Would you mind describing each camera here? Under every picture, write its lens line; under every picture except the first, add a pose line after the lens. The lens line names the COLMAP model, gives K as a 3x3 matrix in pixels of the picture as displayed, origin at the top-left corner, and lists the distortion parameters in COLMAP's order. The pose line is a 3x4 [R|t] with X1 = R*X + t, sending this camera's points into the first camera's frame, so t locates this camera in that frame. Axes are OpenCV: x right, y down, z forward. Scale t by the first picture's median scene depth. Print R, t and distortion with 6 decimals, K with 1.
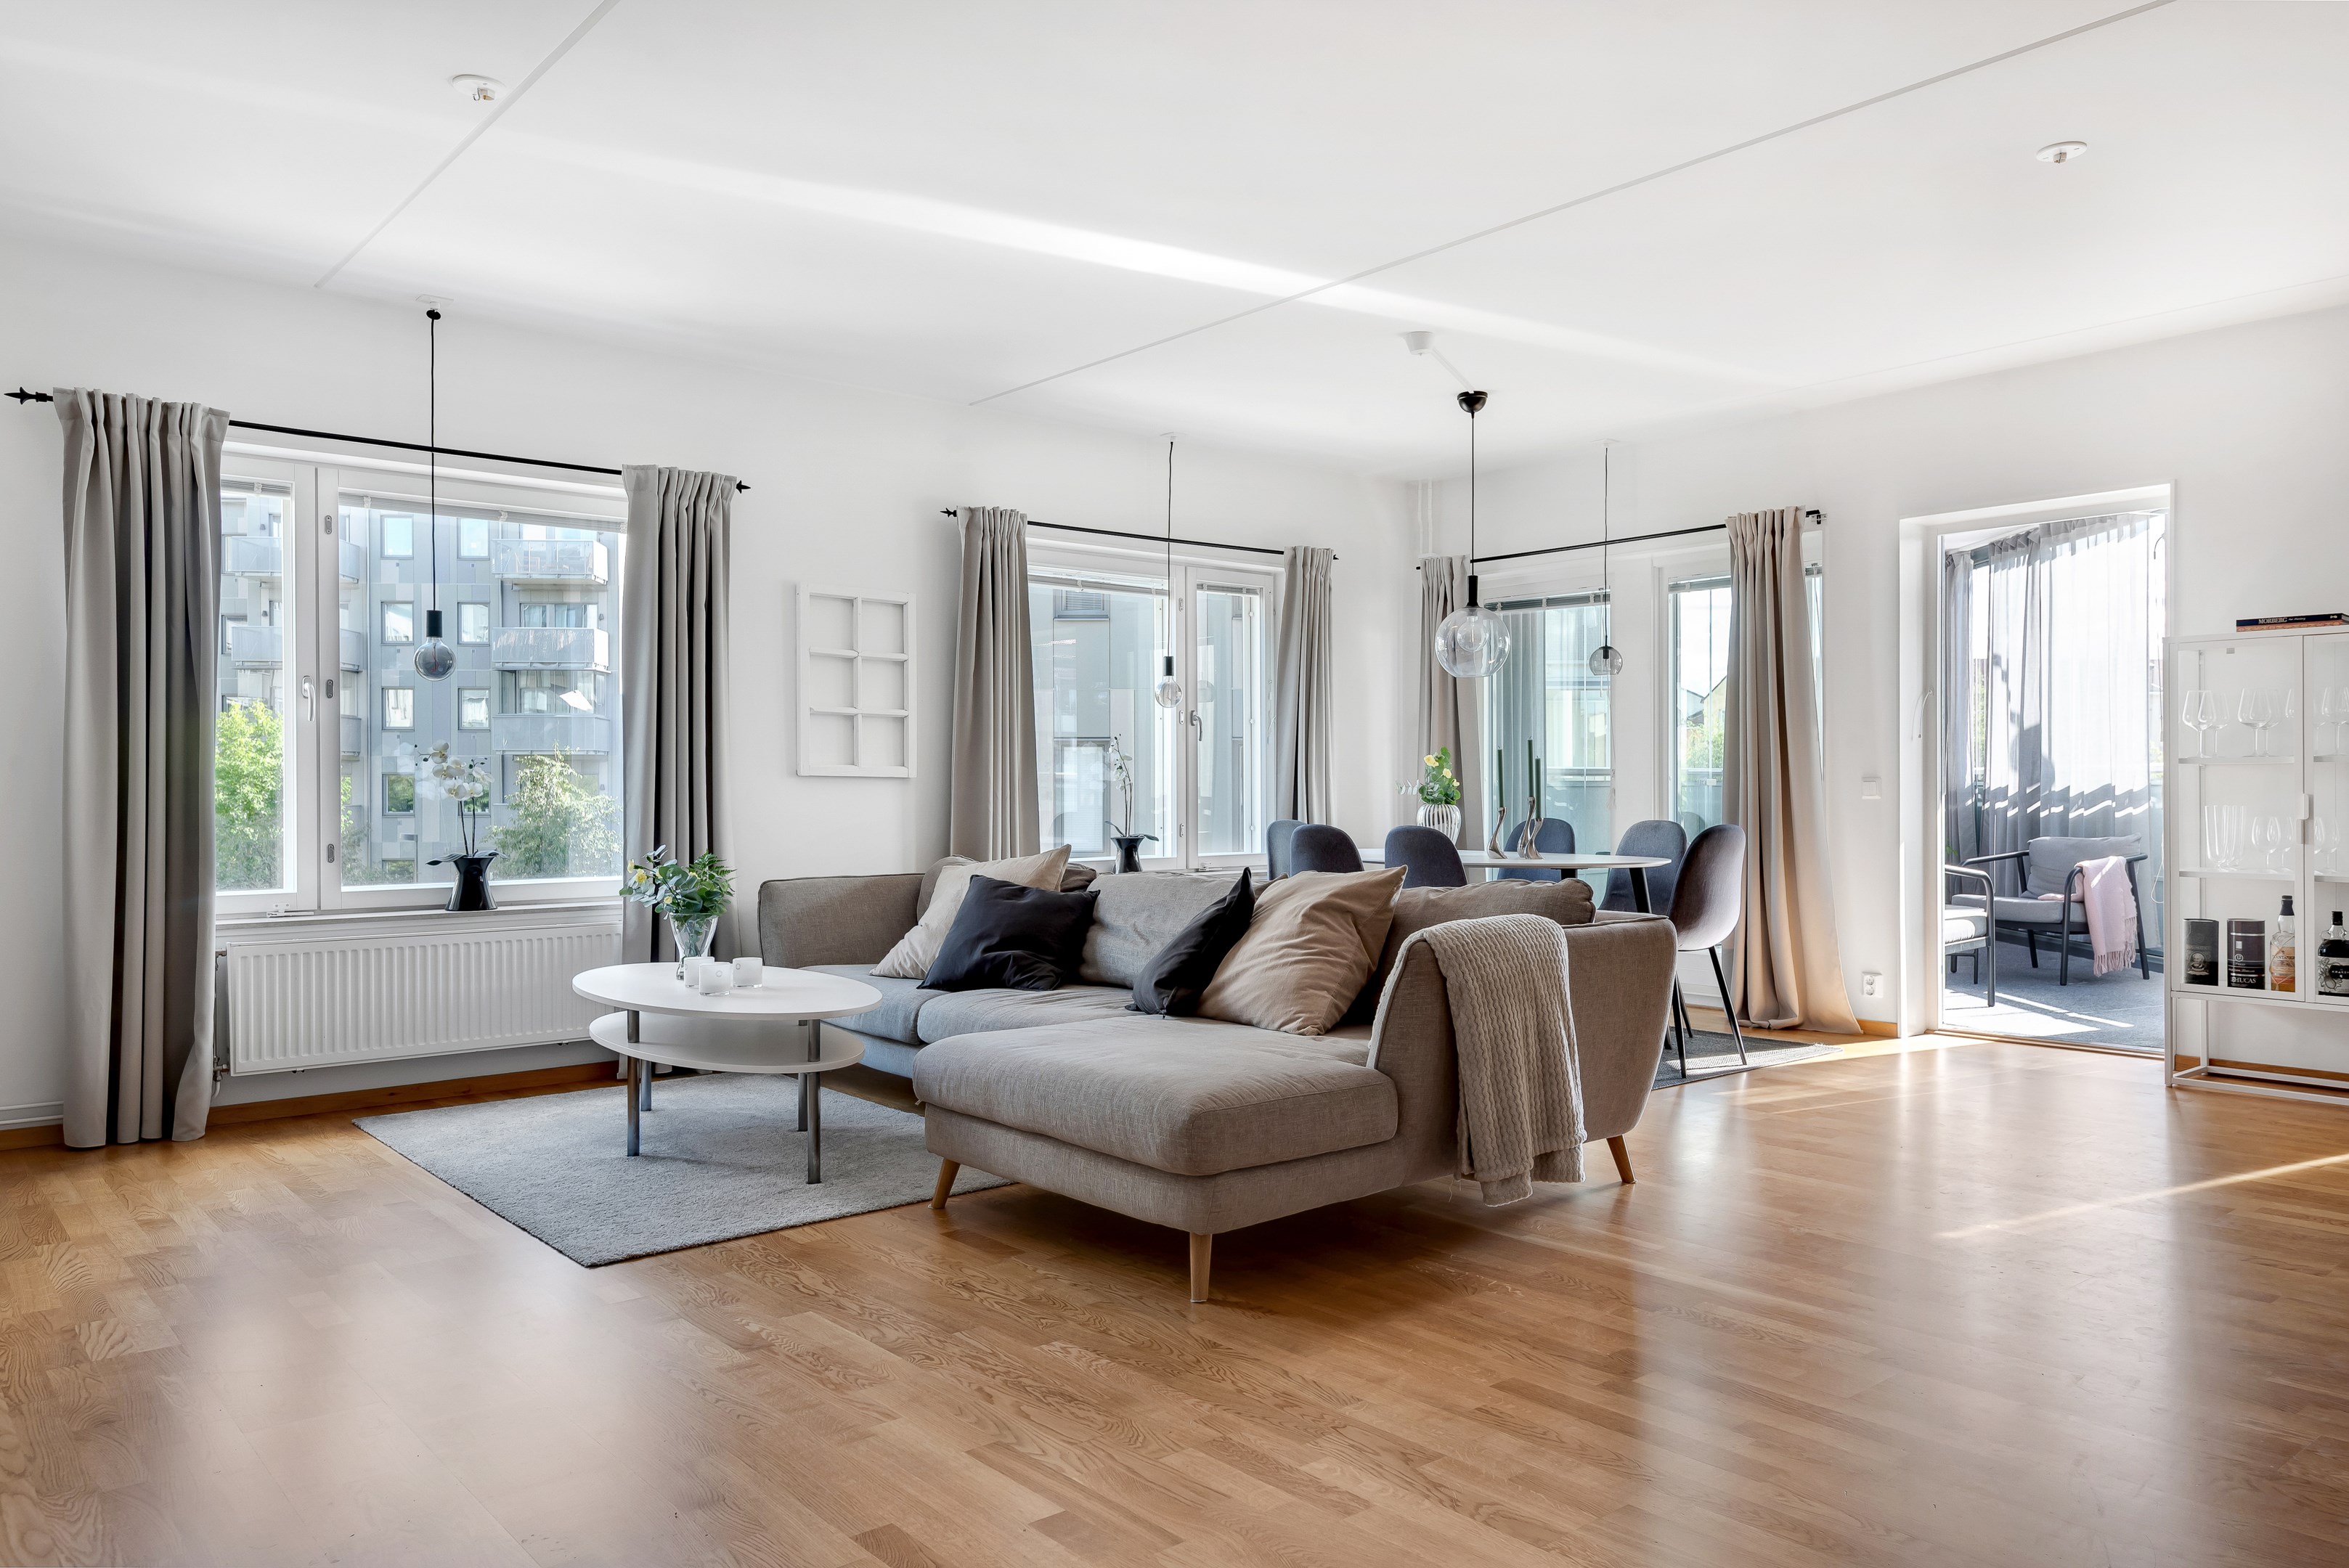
lens RADIAL K [[1623.3, 0, 1184.0], [0, 1623.3, 790.0], [0, 0, 1]] dist [0.032956, 0.001719]
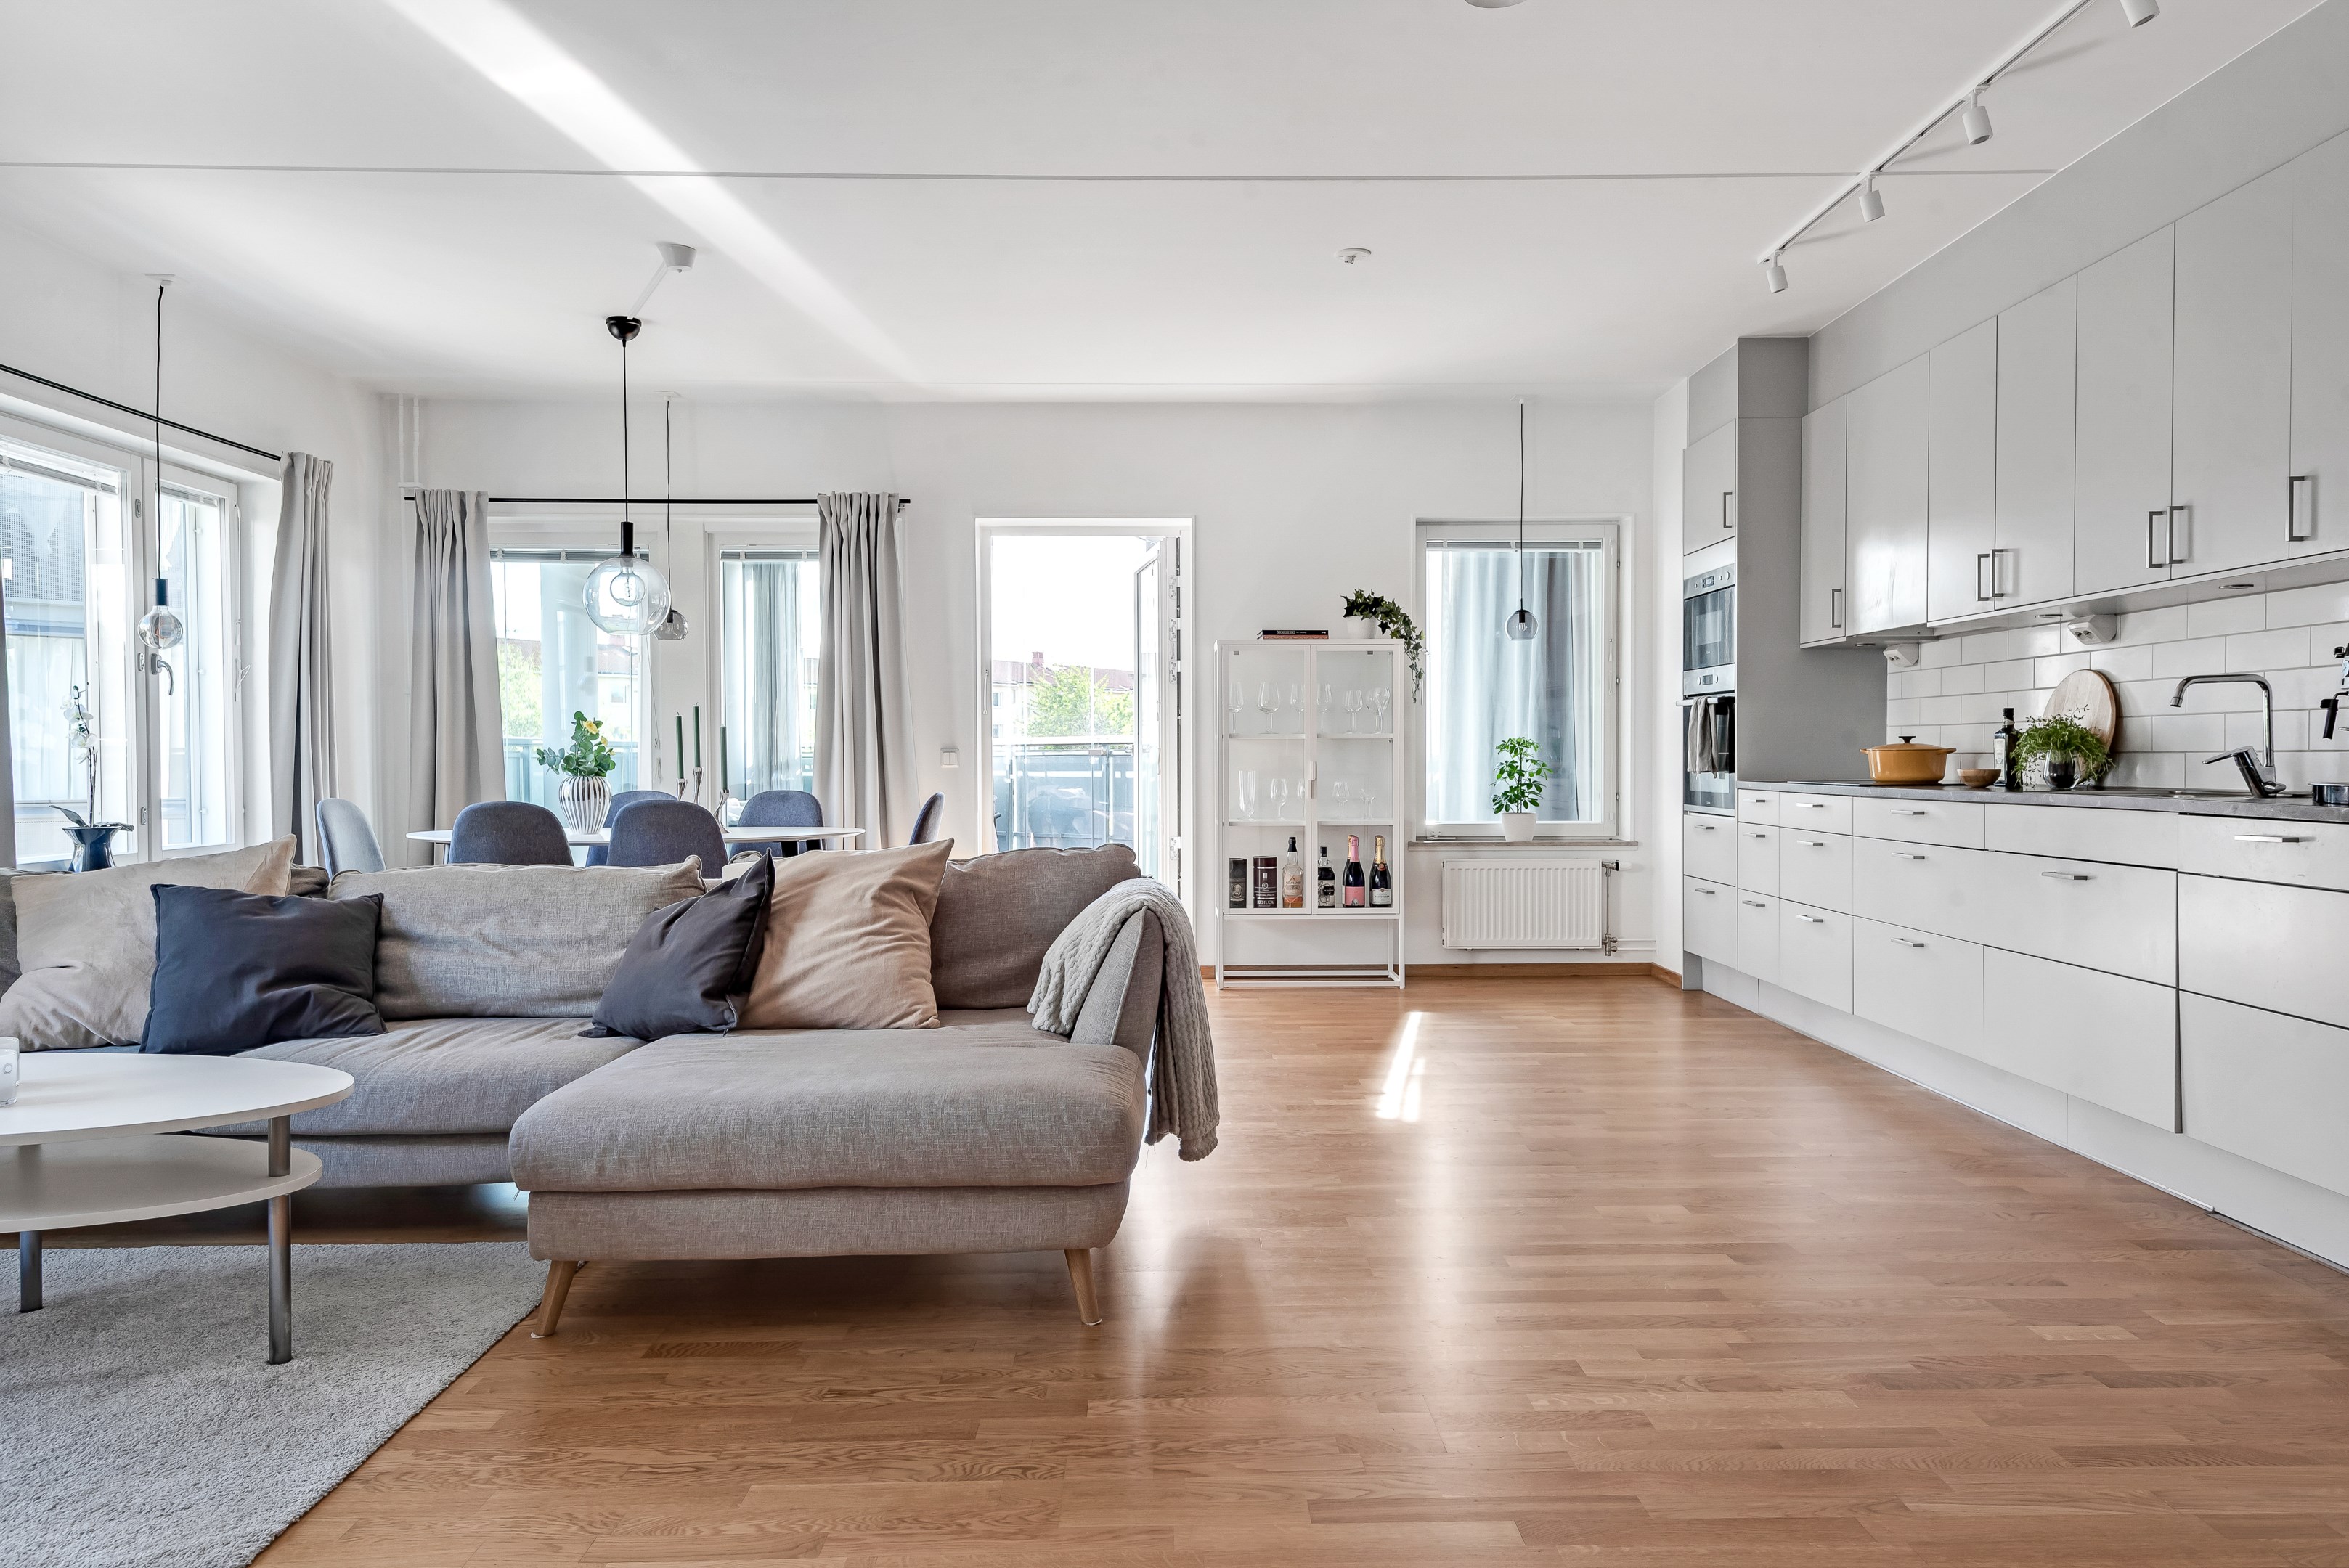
lens RADIAL K [[1585.6, 0, 1188.3], [0, 1585.6, 782.7], [0, 0, 1]] dist [0.035256, -0.007351]
pose [[0.629078, -0.012273, 0.777245, -0.278893], [0.002546, 0.999903, 0.013728, 0.001242], [-0.777338, -0.006657, 0.629048, 0.177212]]
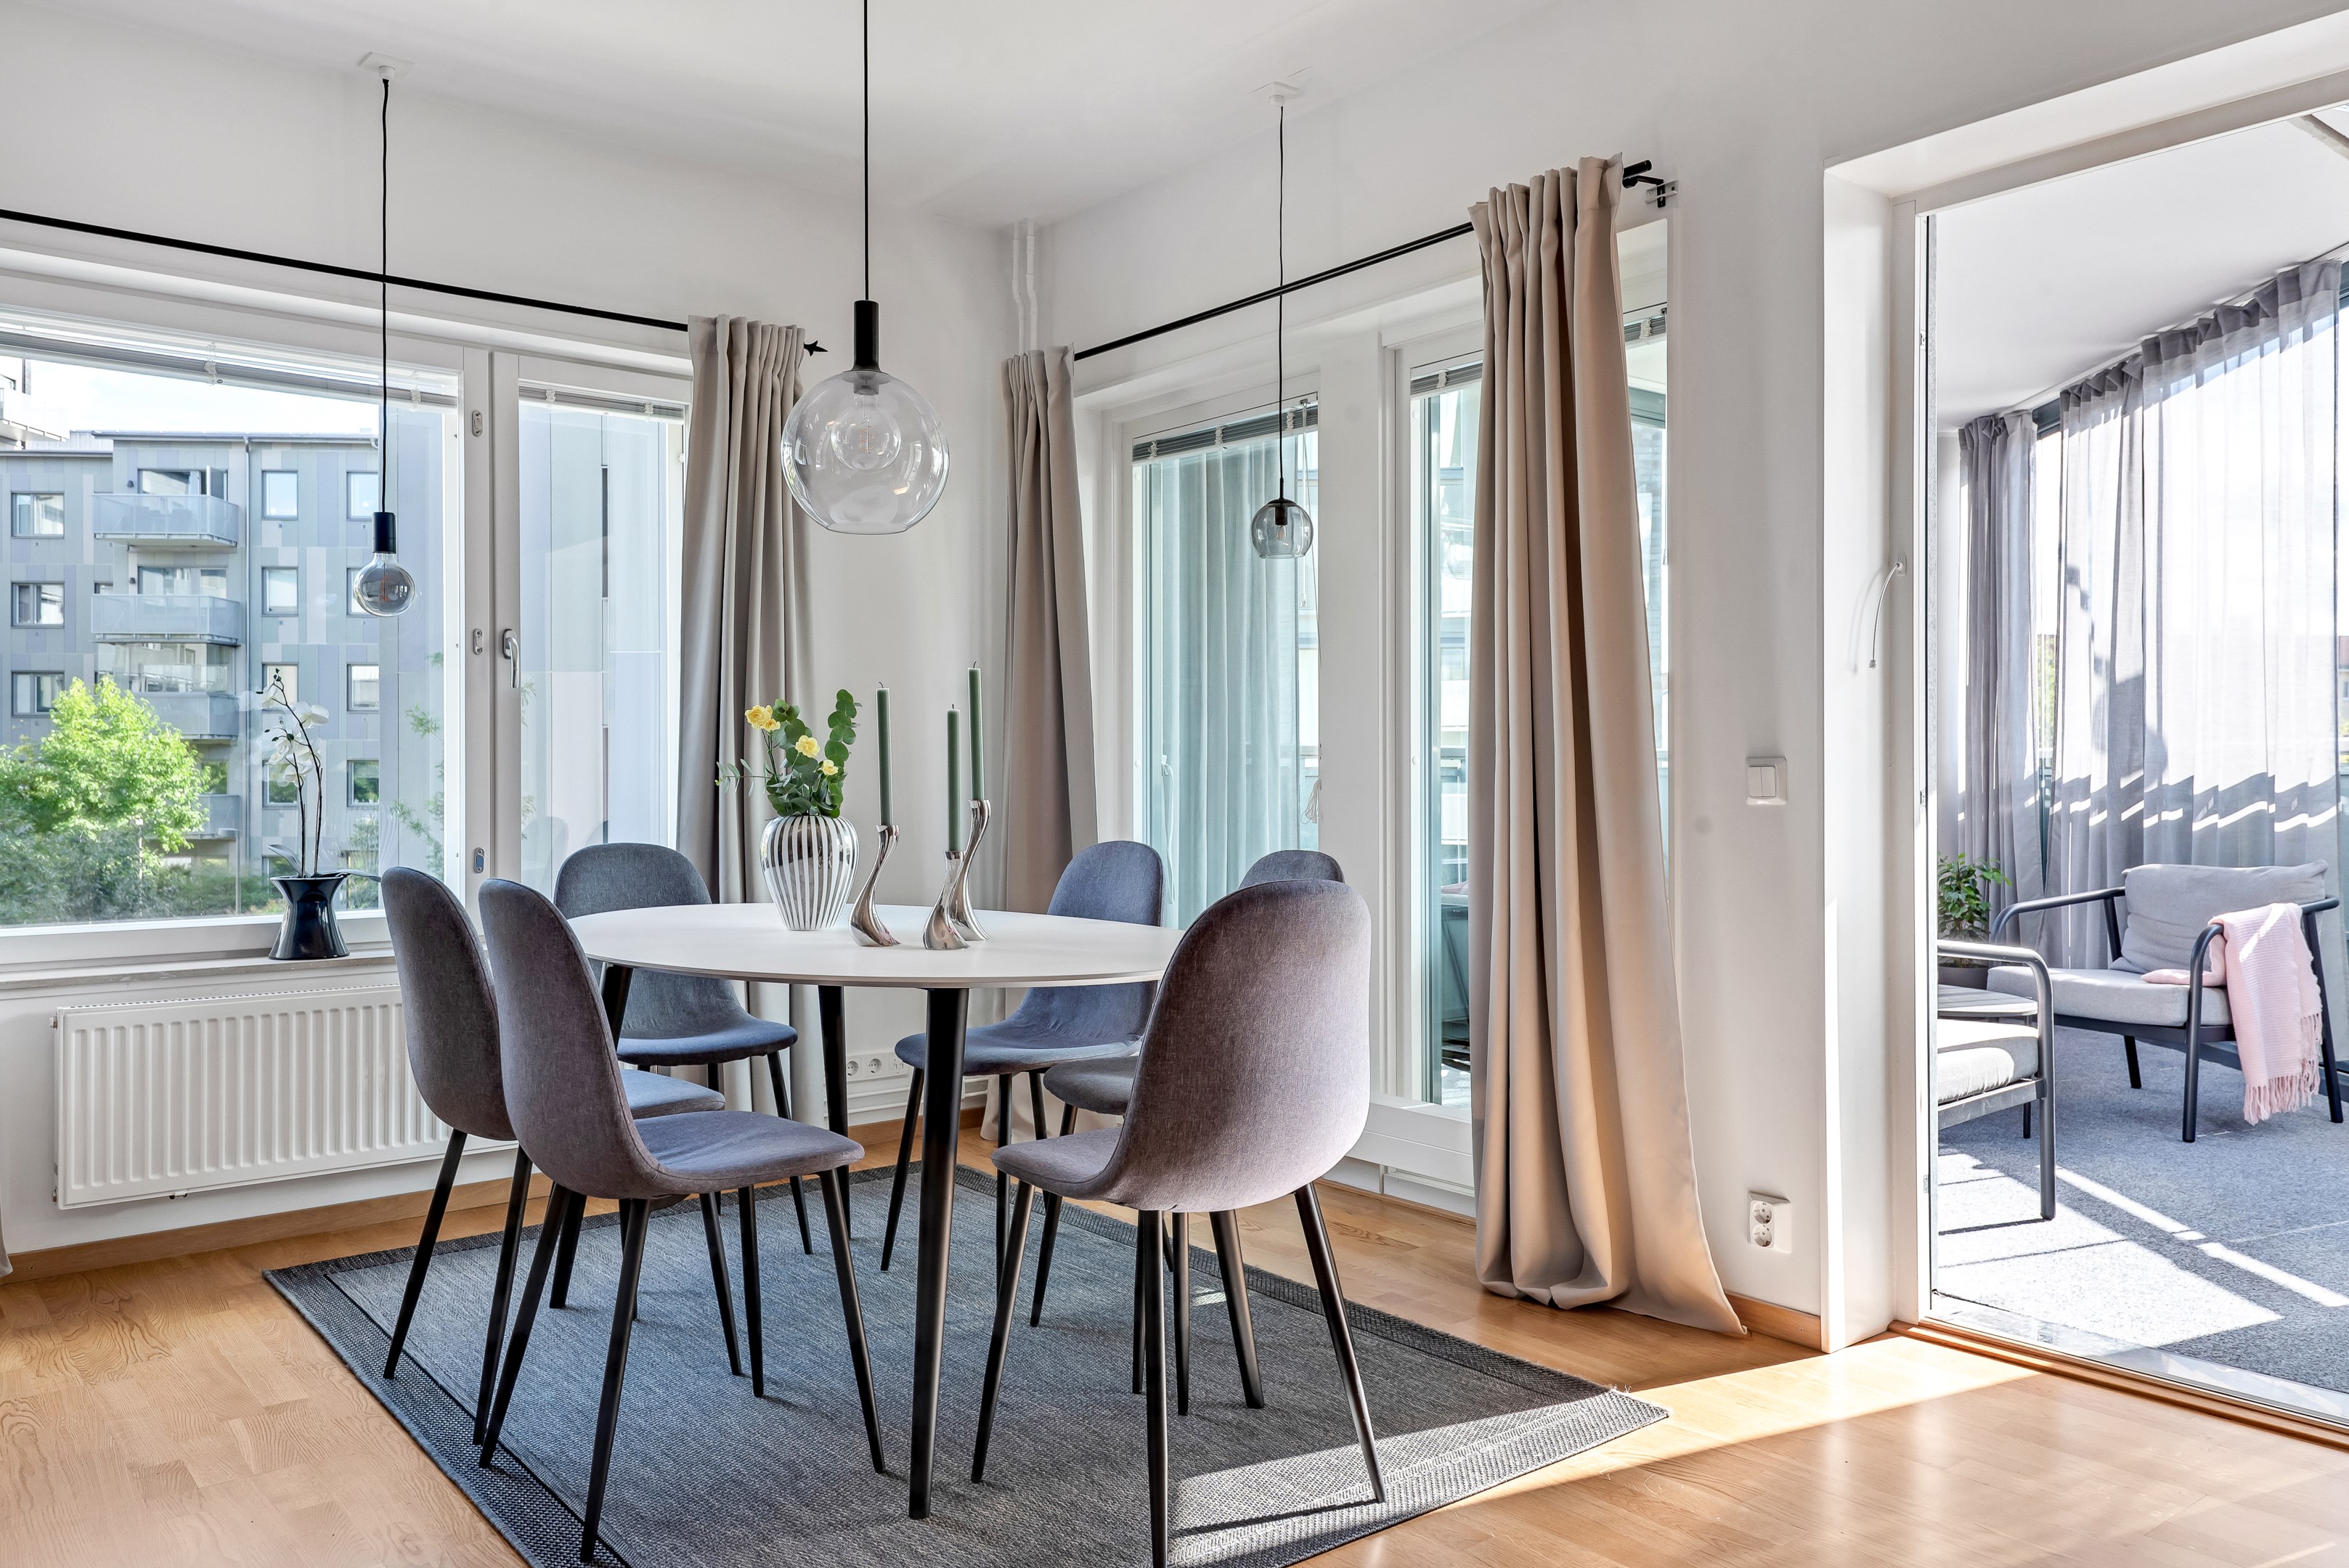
lens RADIAL K [[1730.9, 0, 1171.5], [0, 1730.9, 765.3], [0, 0, 1]] dist [0.031925, 0.002080]
pose [[0.999706, 0.001470, -0.024201, 0.240922], [-0.001658, 0.999968, -0.007773, -0.001265], [0.024189, 0.007810, 0.999677, 0.464520]]
